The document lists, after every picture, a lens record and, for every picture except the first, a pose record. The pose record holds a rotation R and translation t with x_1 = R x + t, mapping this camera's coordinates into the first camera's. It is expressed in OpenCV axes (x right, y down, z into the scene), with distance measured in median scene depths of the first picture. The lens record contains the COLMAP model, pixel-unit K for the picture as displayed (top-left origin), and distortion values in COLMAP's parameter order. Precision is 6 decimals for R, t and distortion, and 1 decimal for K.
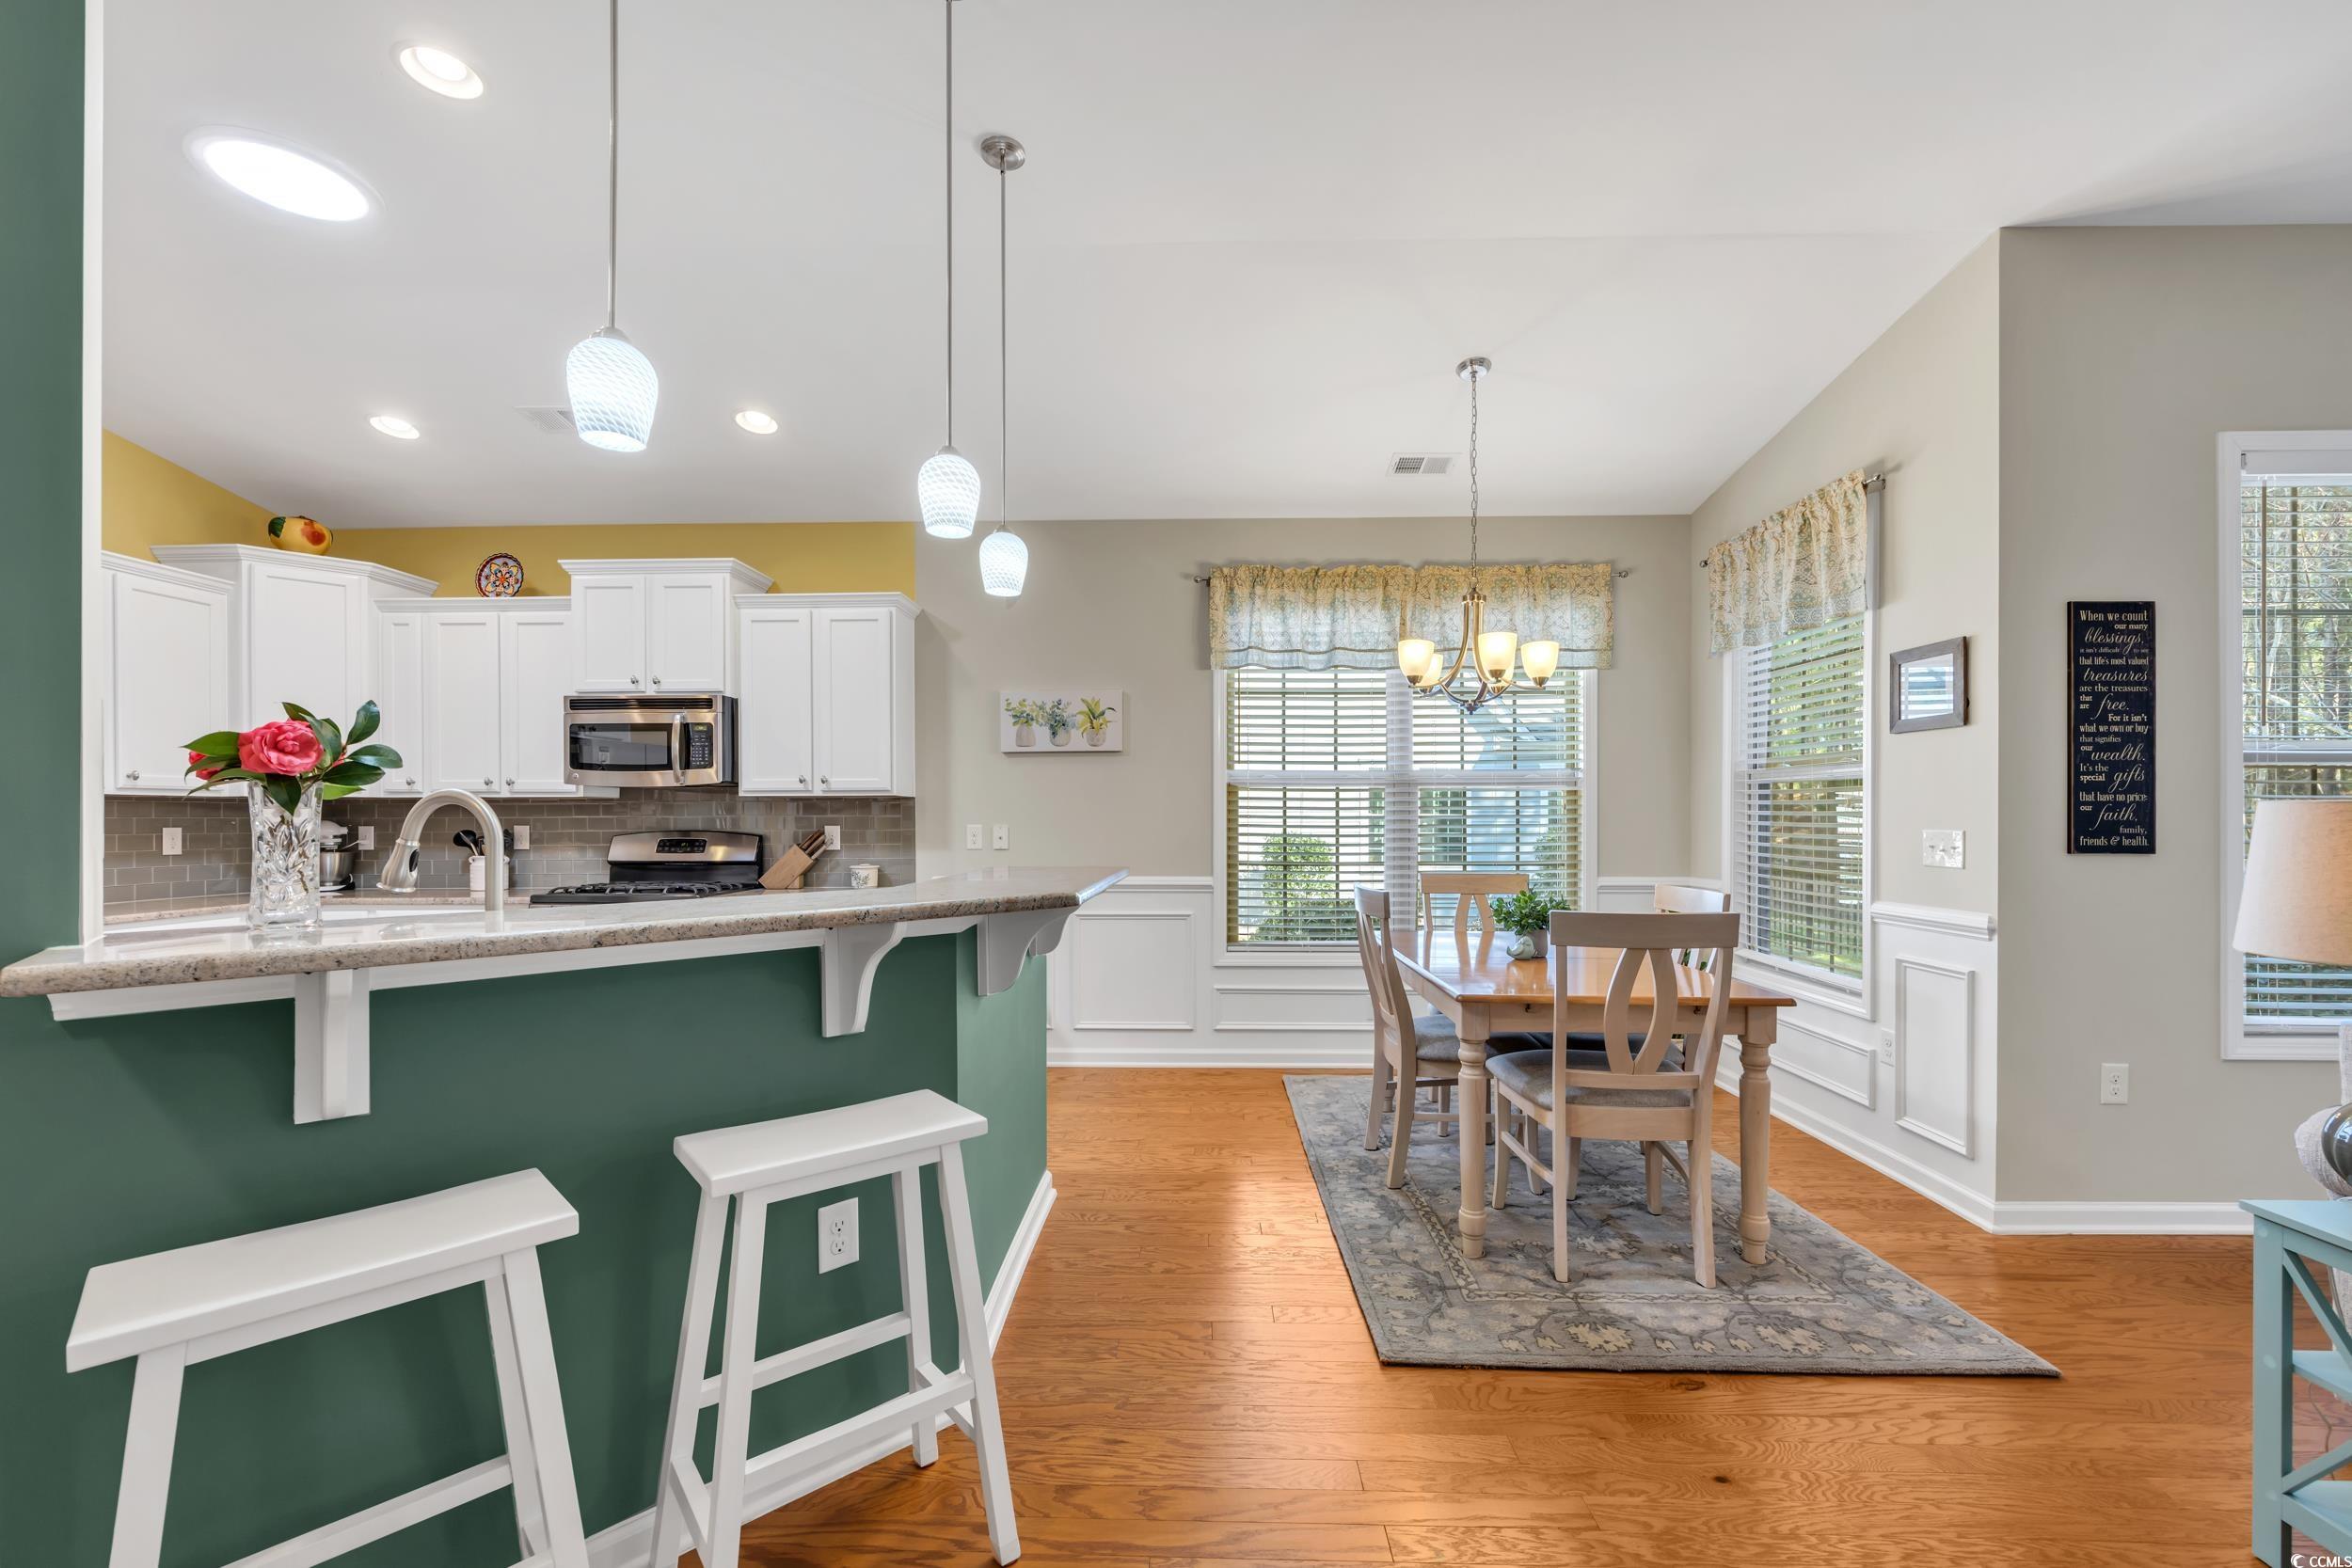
lens RADIAL K [[950.9, 0, 1178.6], [0, 950.9, 821.9], [0, 0, 1]] dist [0.000693, -0.000948]
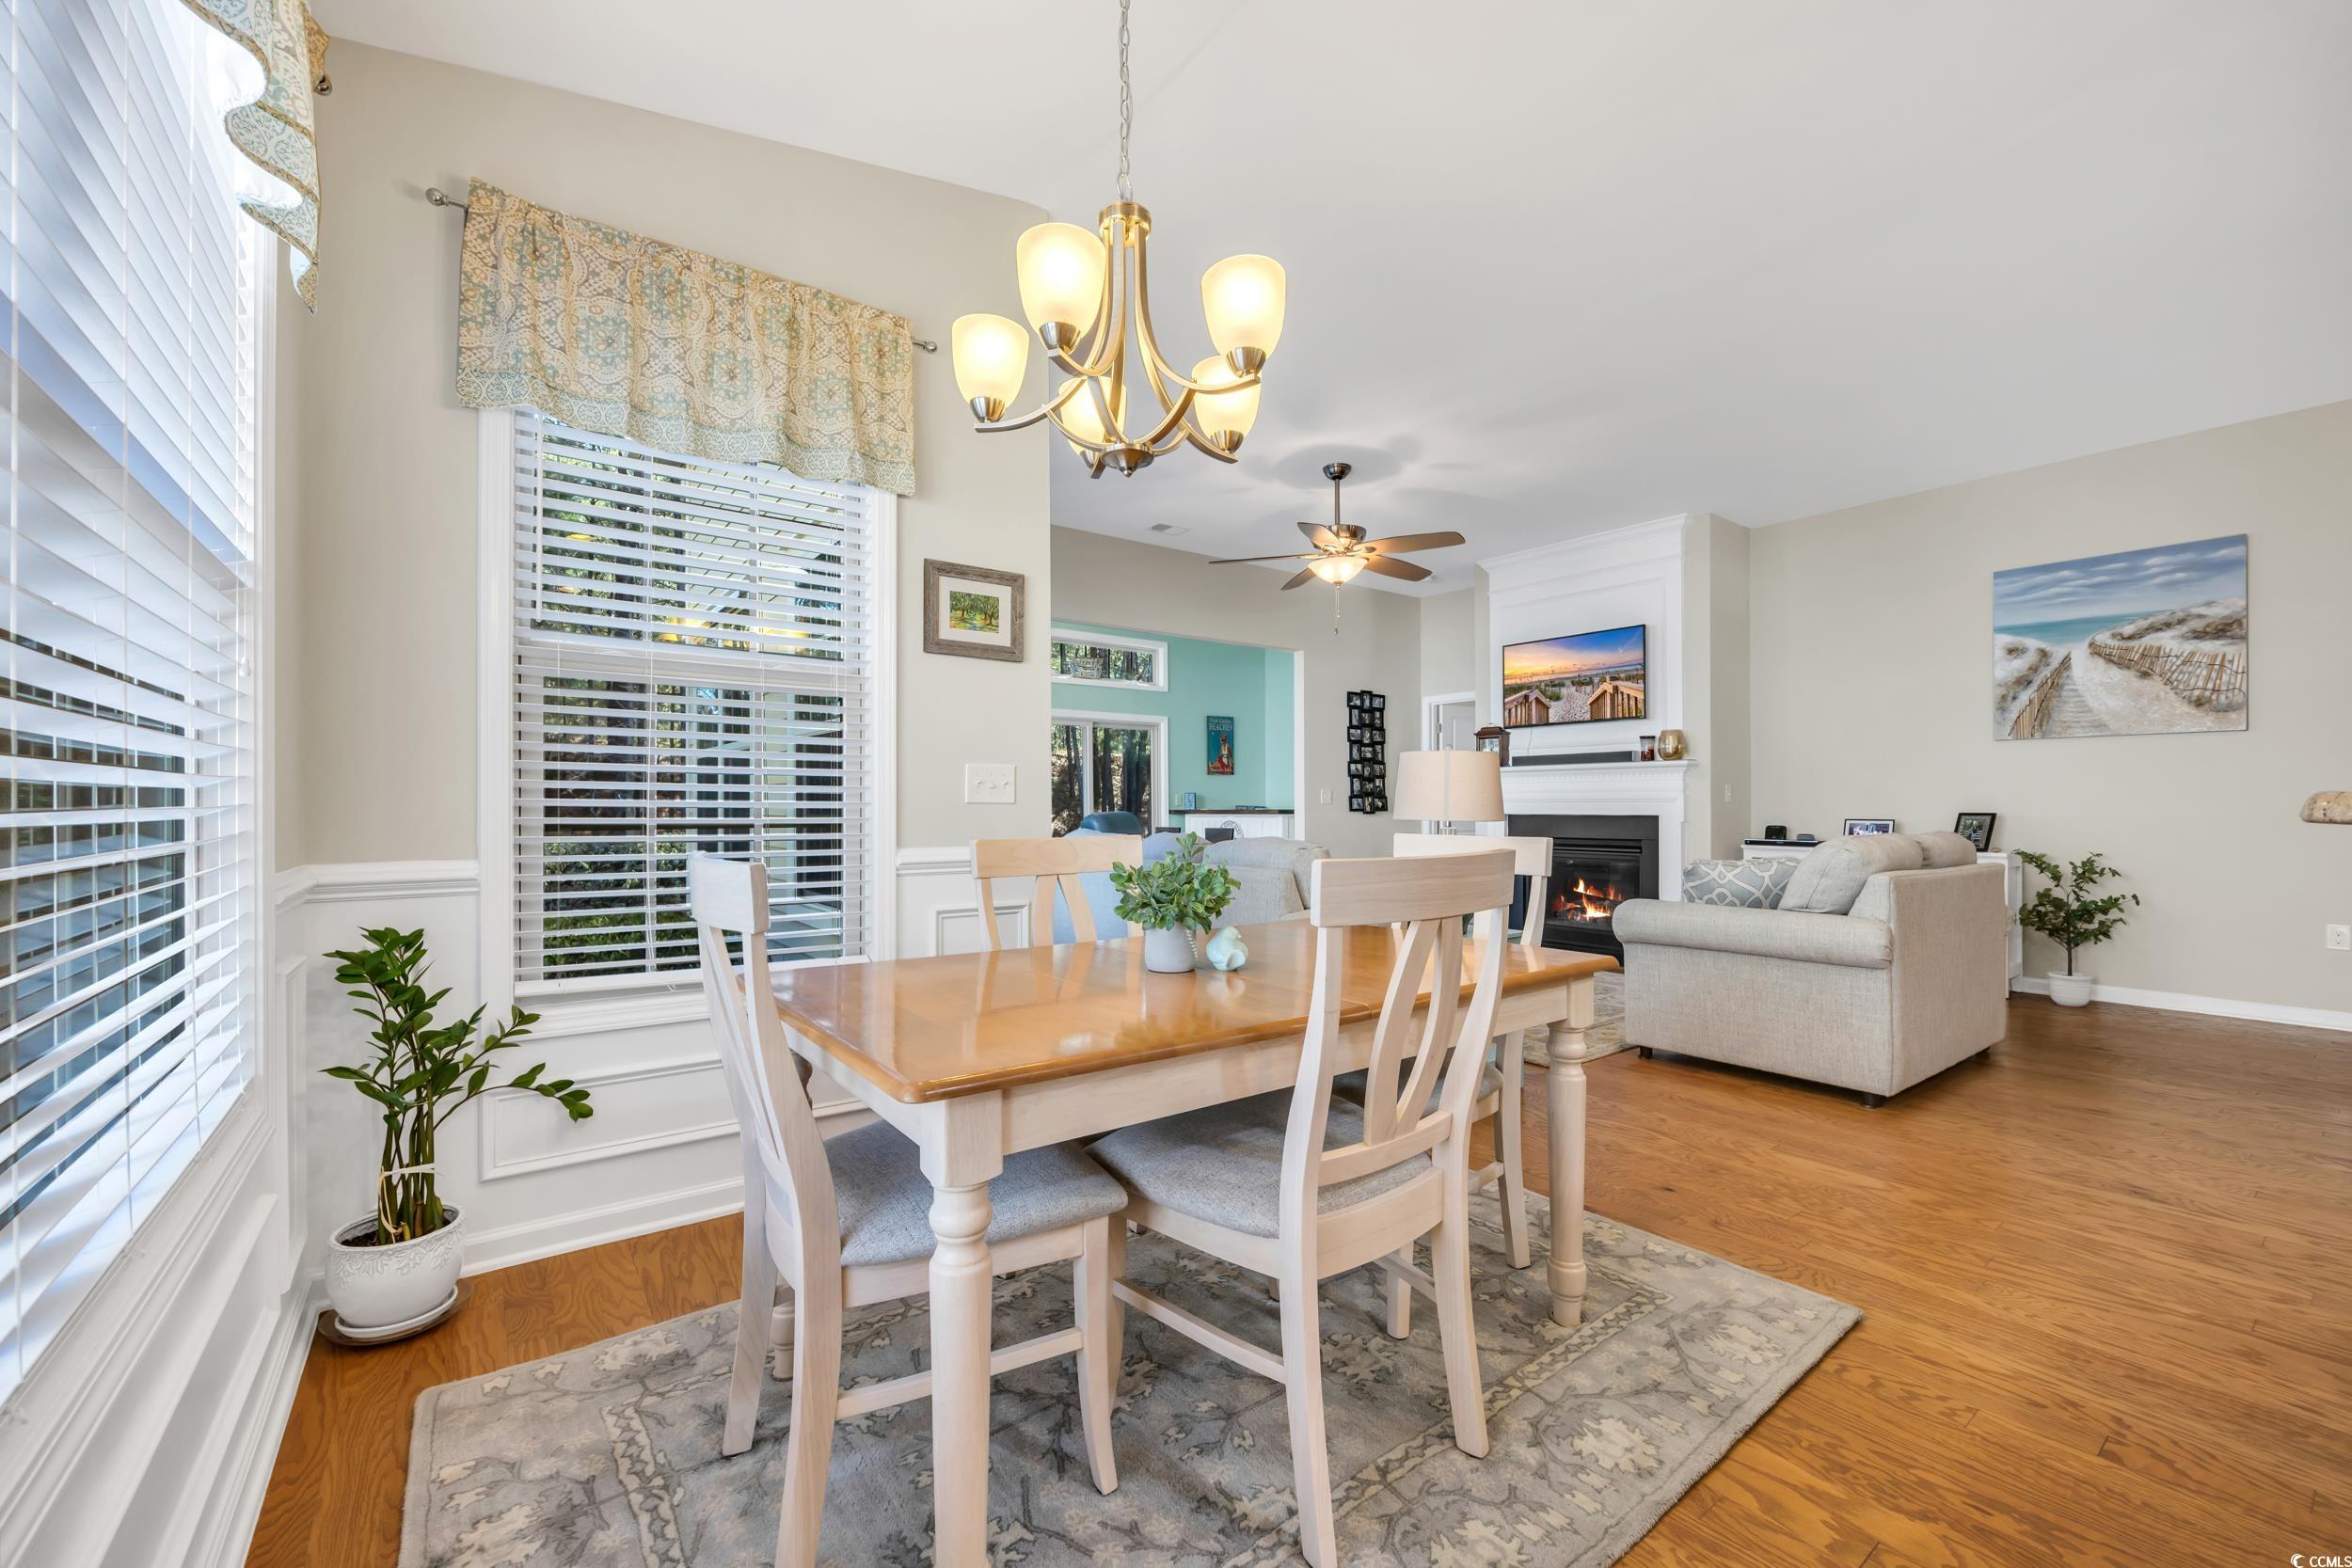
lens RADIAL K [[950.9, 0, 1173.0], [0, 950.9, 800.1], [0, 0, 1]] dist [0.000693, -0.000948]
pose [[-0.619723, 0.004342, 0.784808, -0.048835], [0.005788, 0.999983, -0.000962, 0.033227], [-0.784799, 0.003946, -0.619738, 1.041479]]
